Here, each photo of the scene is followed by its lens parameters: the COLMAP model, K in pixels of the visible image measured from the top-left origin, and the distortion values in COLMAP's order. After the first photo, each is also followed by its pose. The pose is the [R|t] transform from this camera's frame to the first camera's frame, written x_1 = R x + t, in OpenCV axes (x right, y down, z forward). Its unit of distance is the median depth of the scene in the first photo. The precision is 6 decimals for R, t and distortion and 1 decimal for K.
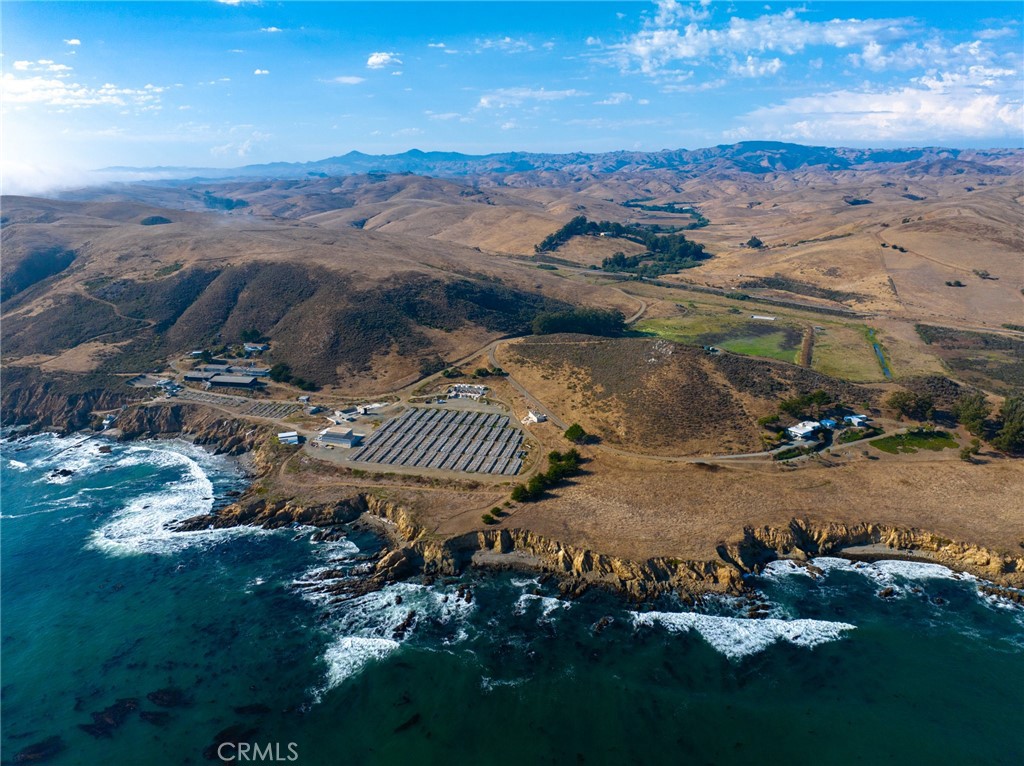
lens RADIAL K [[715.6, 0, 510.7], [0, 715.6, 384.5], [0, 0, 1]] dist [-0.031871, -0.001456]
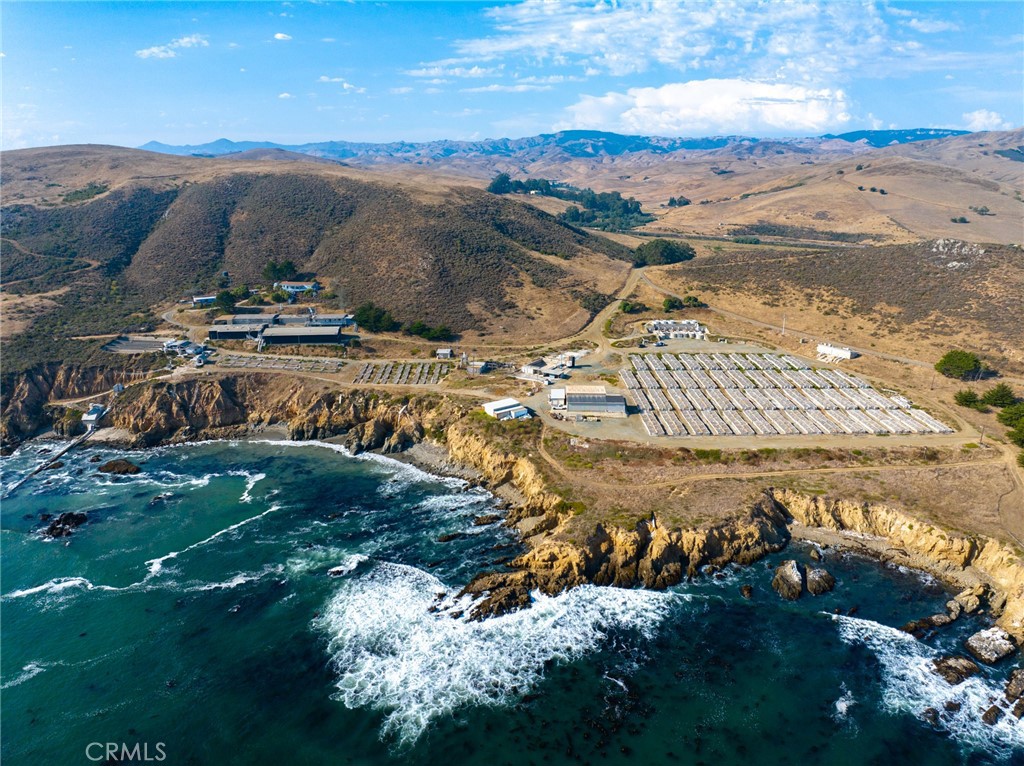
lens RADIAL K [[715.6, 0, 512.6], [0, 715.6, 383.0], [0, 0, 1]] dist [-0.031871, -0.001456]
pose [[0.969543, -0.070245, 0.234632, -0.327170], [0.068397, 0.997530, 0.016012, 0.034322], [-0.235177, 0.000524, 0.971952, 0.345394]]
